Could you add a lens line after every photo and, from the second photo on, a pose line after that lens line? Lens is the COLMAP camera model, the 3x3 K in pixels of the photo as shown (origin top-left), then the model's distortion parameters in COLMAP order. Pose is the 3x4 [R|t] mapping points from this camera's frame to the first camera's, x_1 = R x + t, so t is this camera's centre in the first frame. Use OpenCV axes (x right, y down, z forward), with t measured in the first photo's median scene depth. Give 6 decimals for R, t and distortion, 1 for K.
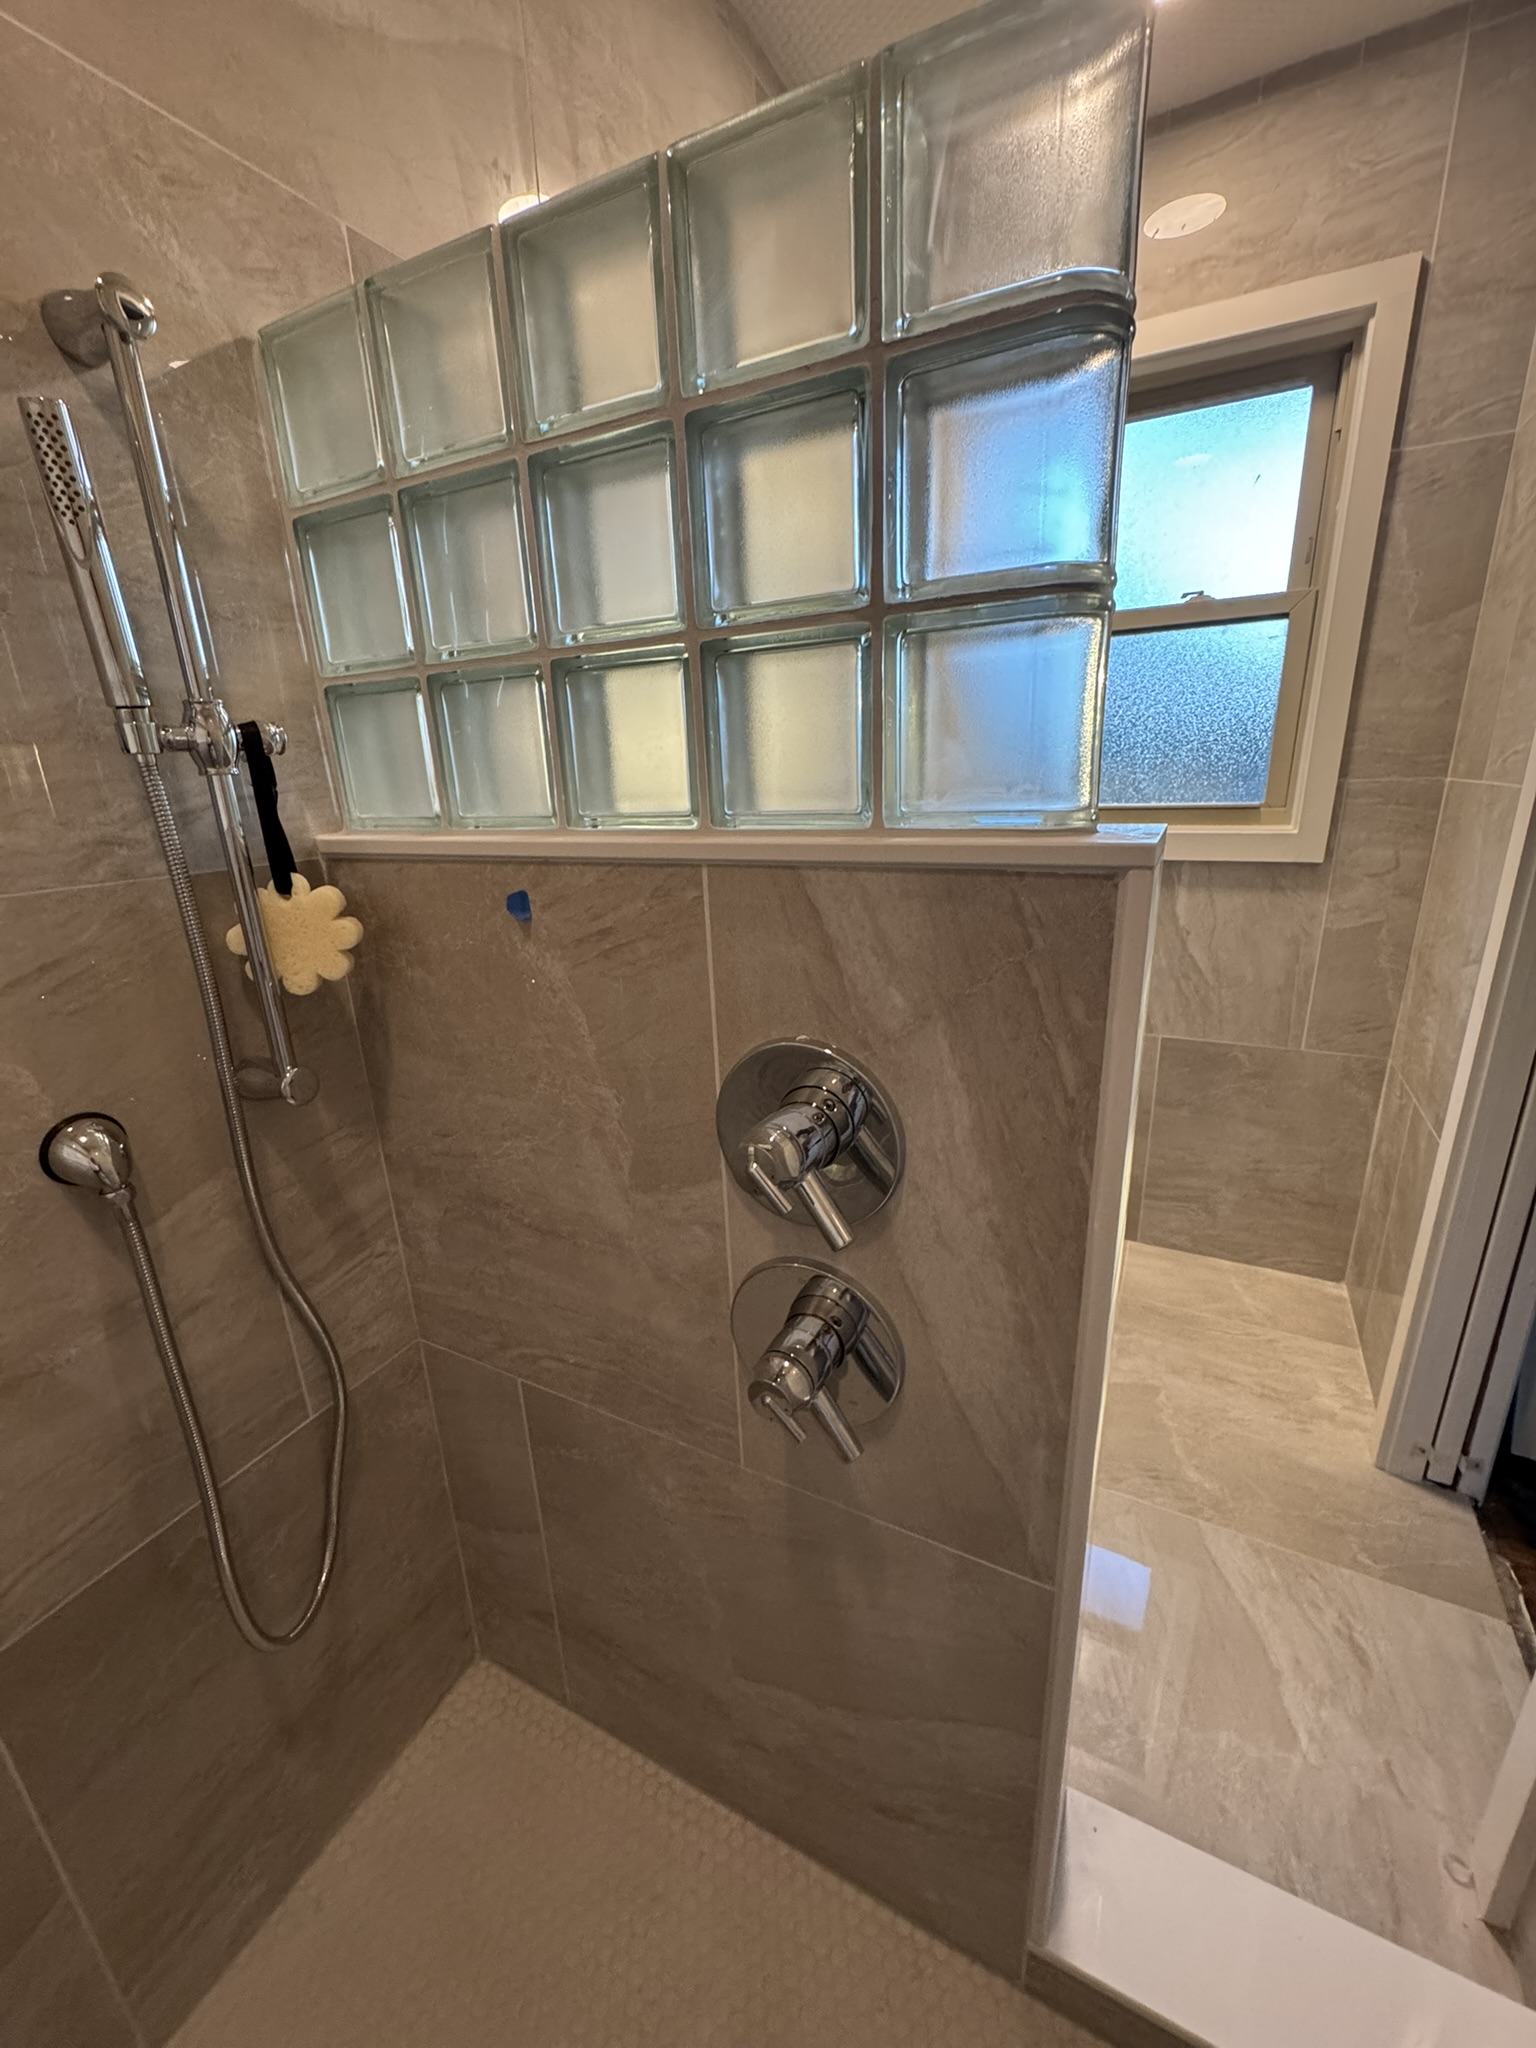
lens RADIAL K [[816.8, 0, 769.4], [0, 816.8, 1022.4], [0, 0, 1]] dist [-0.001995, 0.000130]
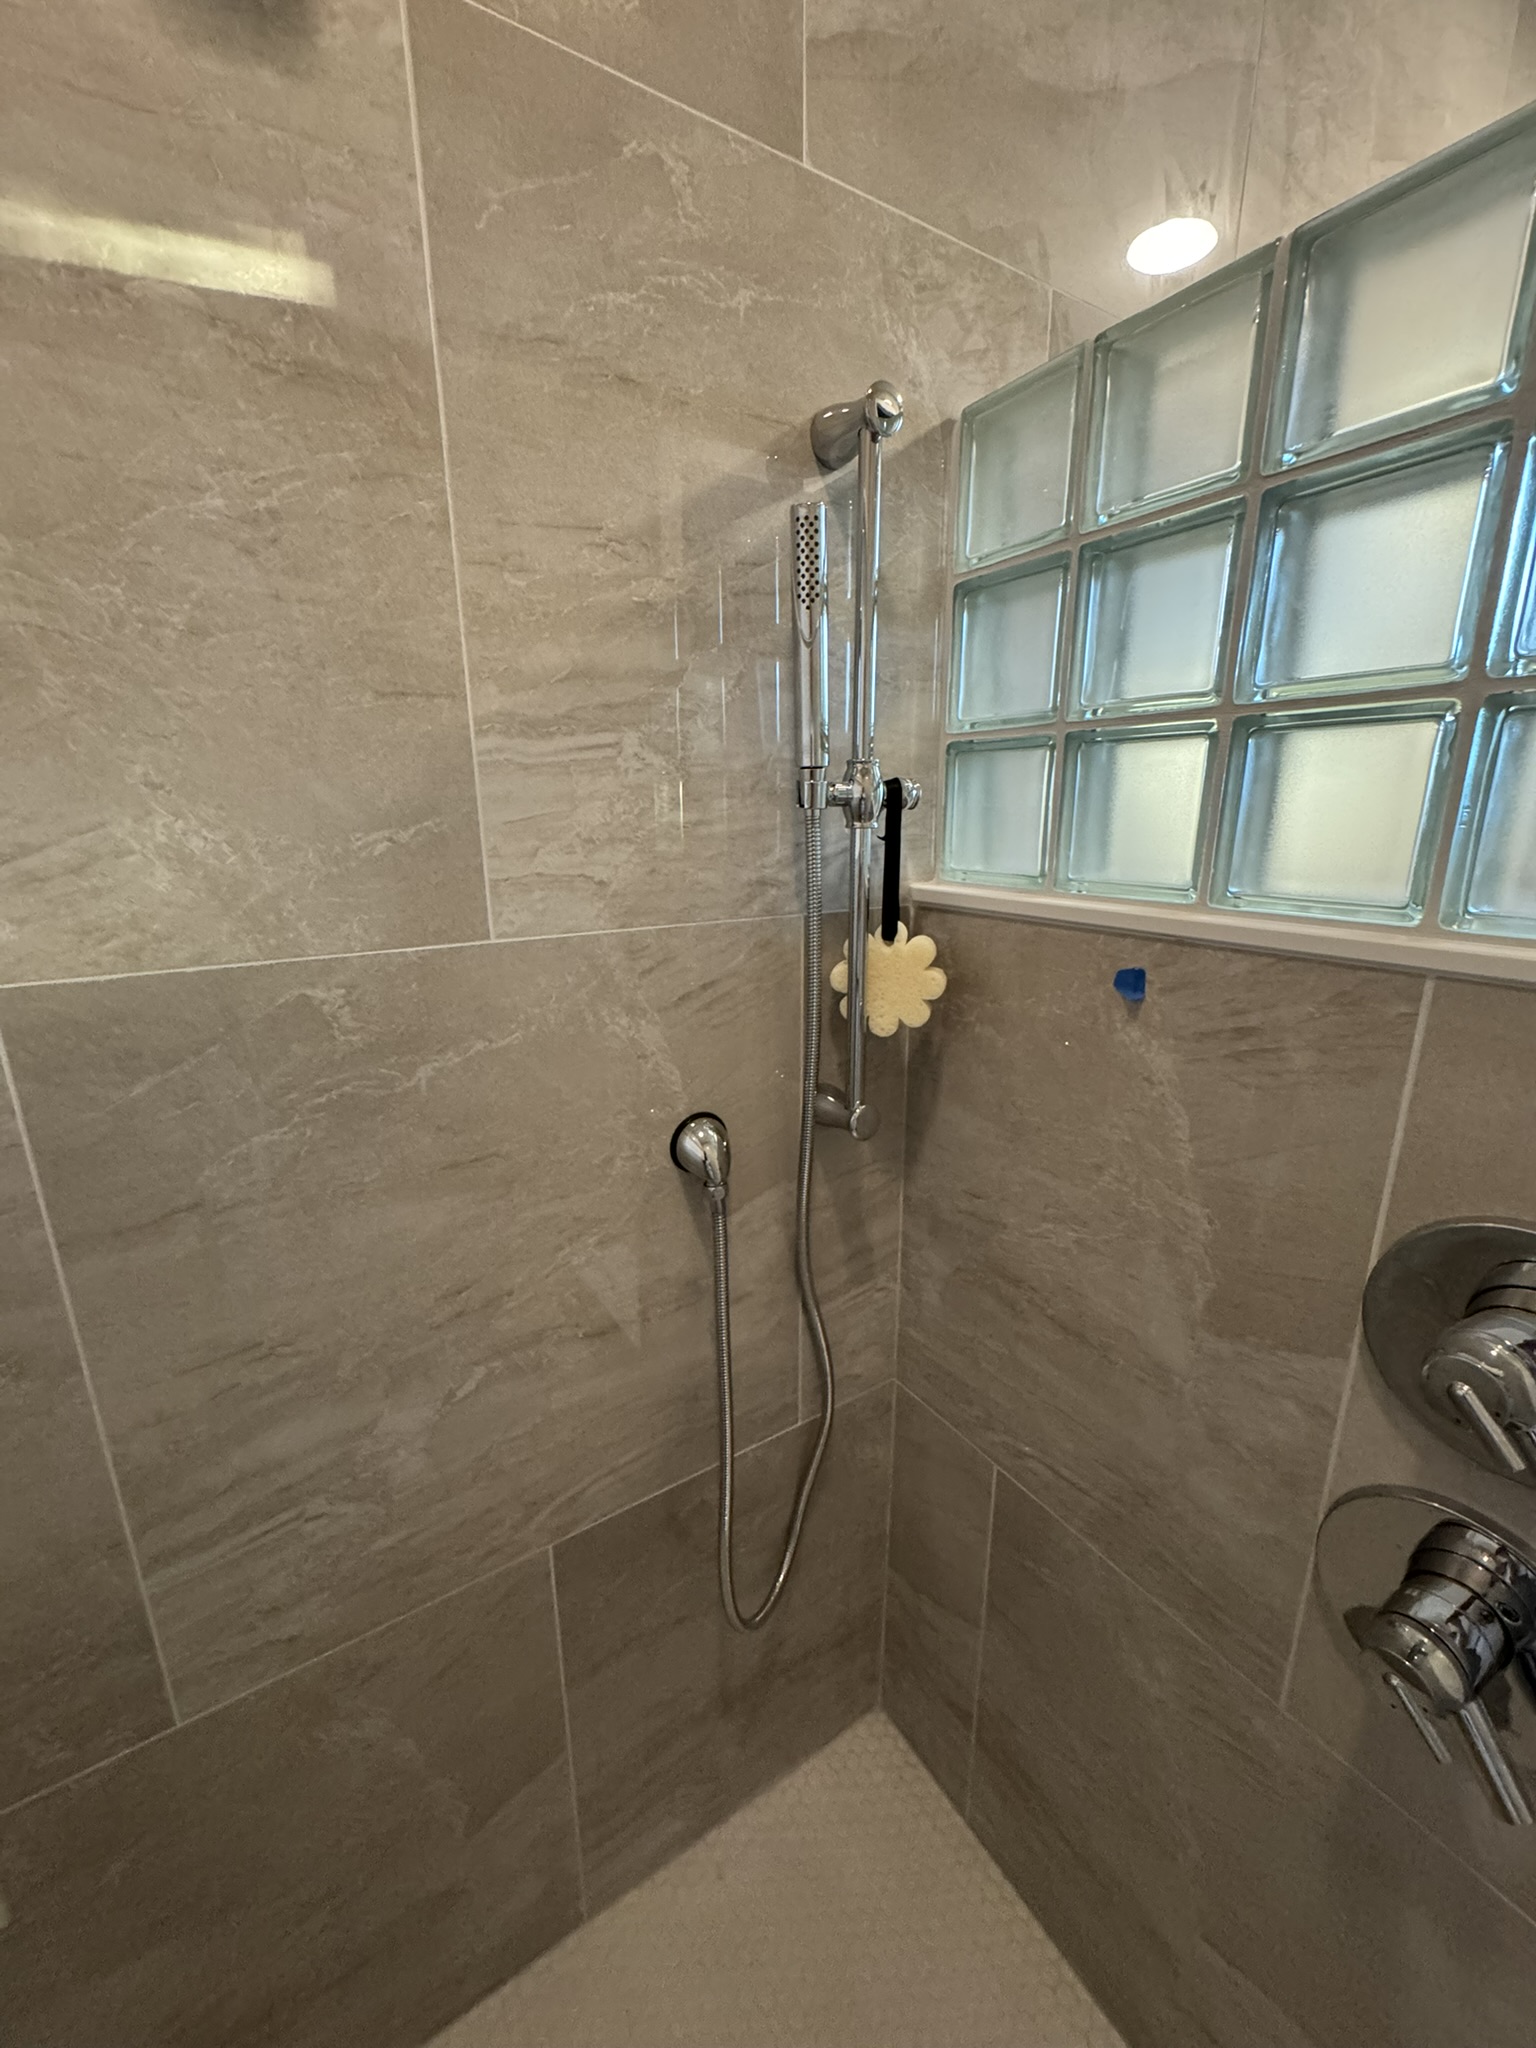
lens RADIAL K [[816.8, 0, 769.3], [0, 816.8, 1021.6], [0, 0, 1]] dist [-0.001995, 0.000130]
pose [[0.864365, 0.159920, -0.476759, -0.205489], [-0.175585, 0.984393, 0.011861, -0.039934], [0.471215, 0.073460, 0.878954, 0.016029]]
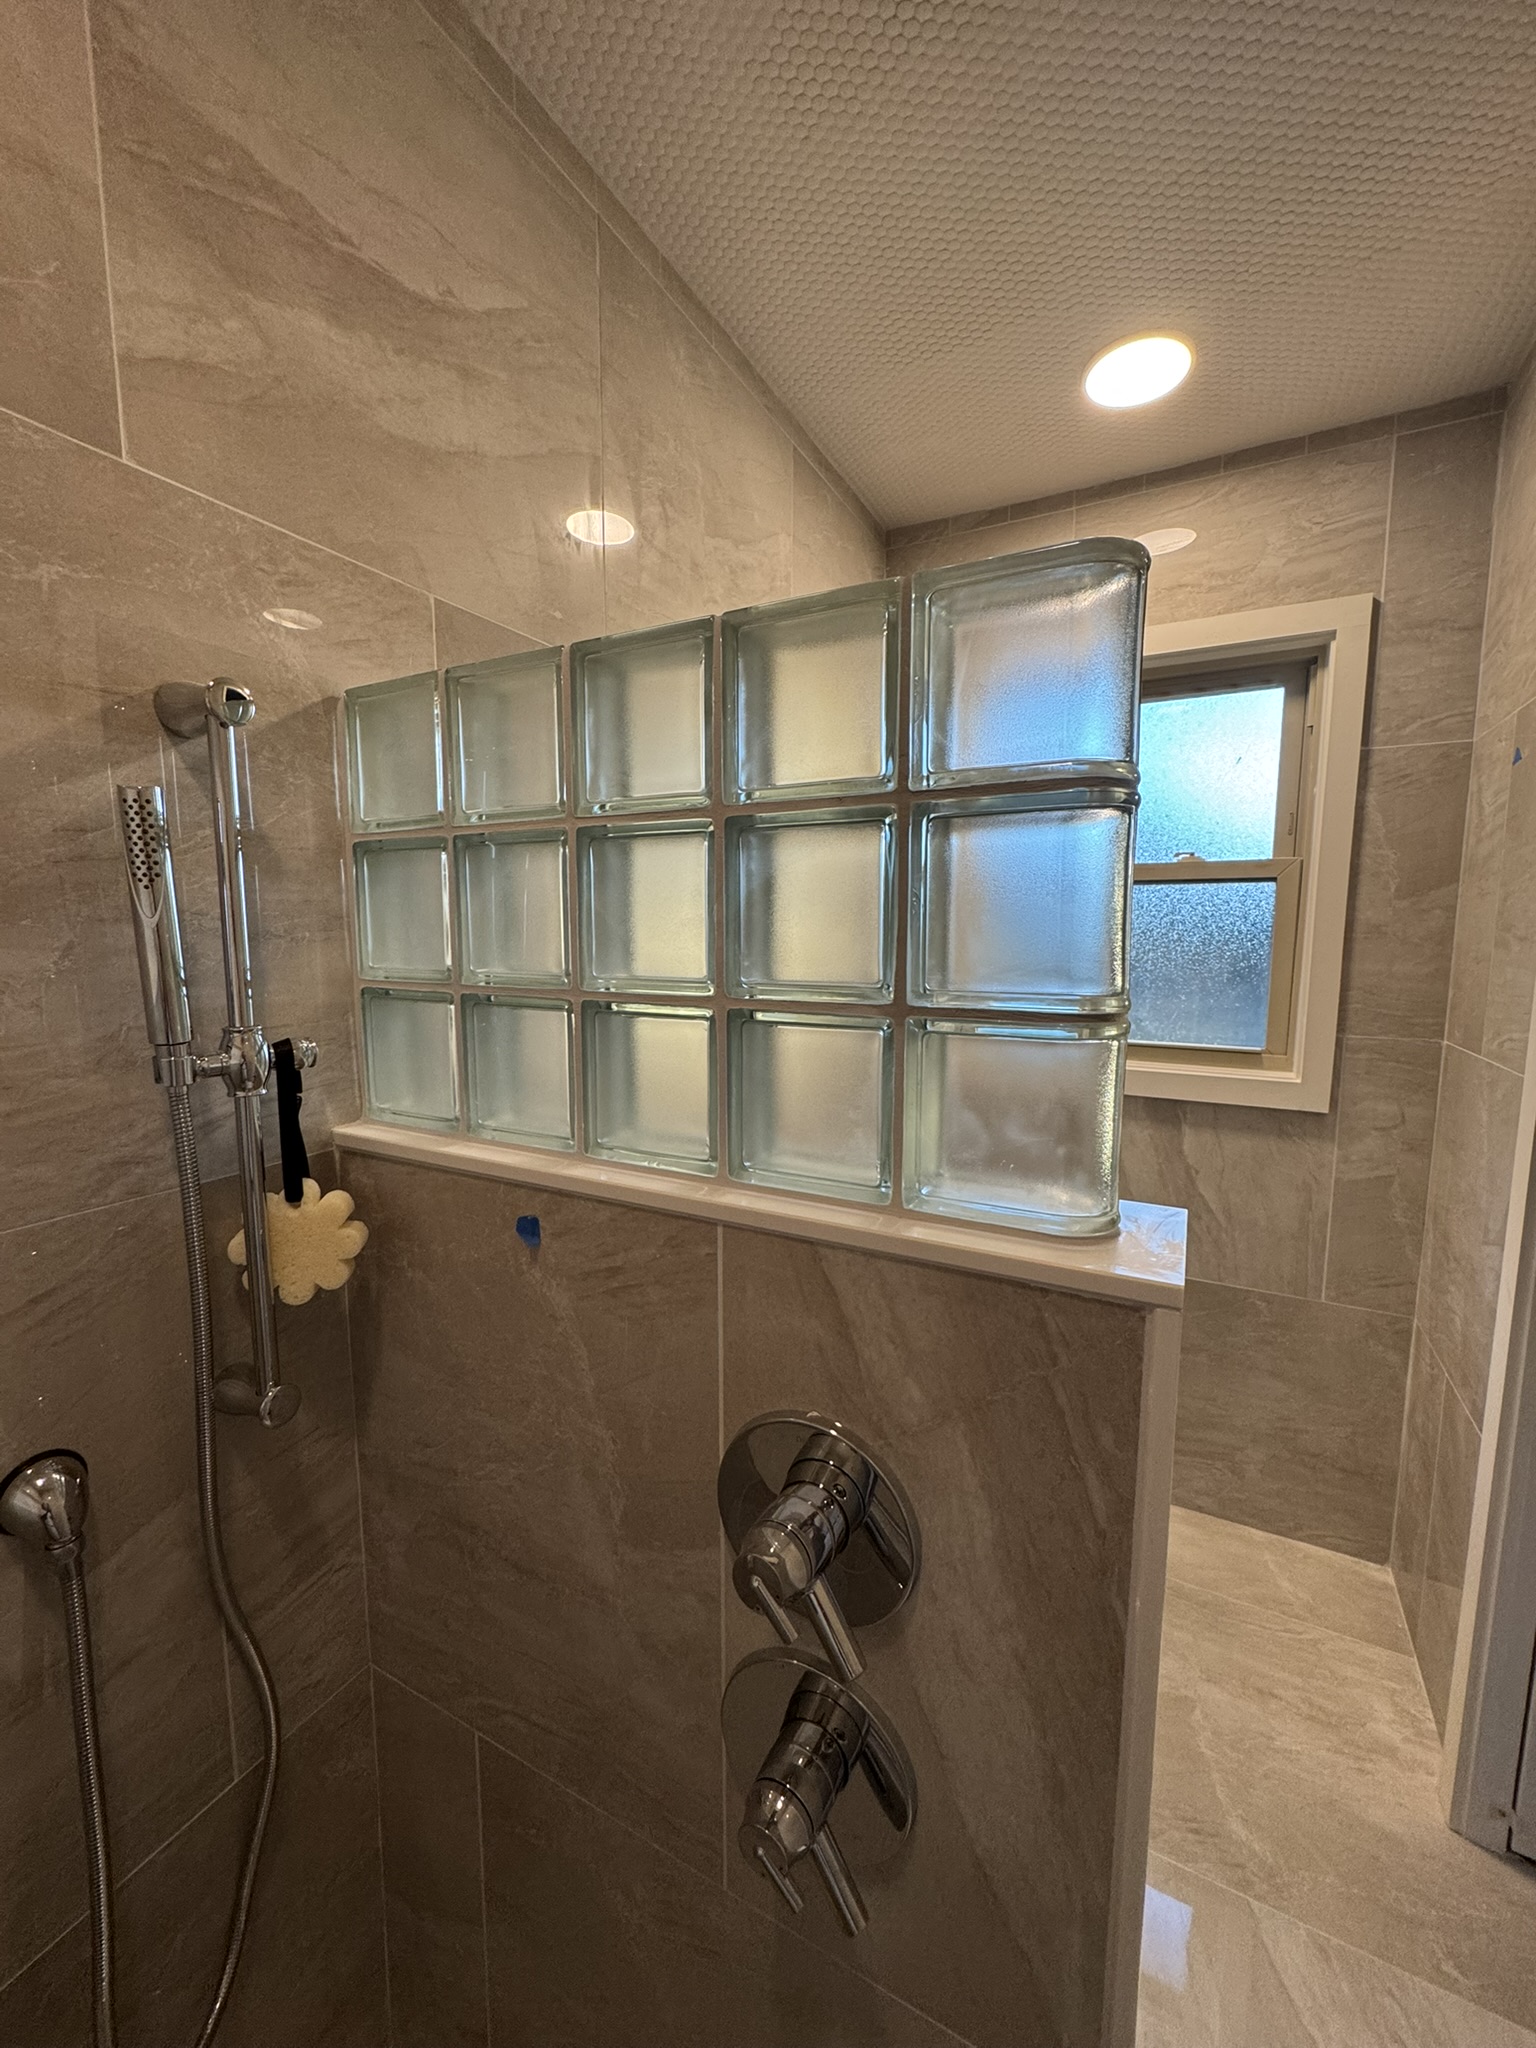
lens RADIAL K [[816.8, 0, 769.4], [0, 816.8, 1022.1], [0, 0, 1]] dist [-0.001995, 0.000130]
pose [[0.999130, 0.041371, -0.005287, -0.020618], [-0.041635, 0.981893, -0.184803, -0.209776], [-0.002455, 0.184862, 0.982761, -0.015639]]
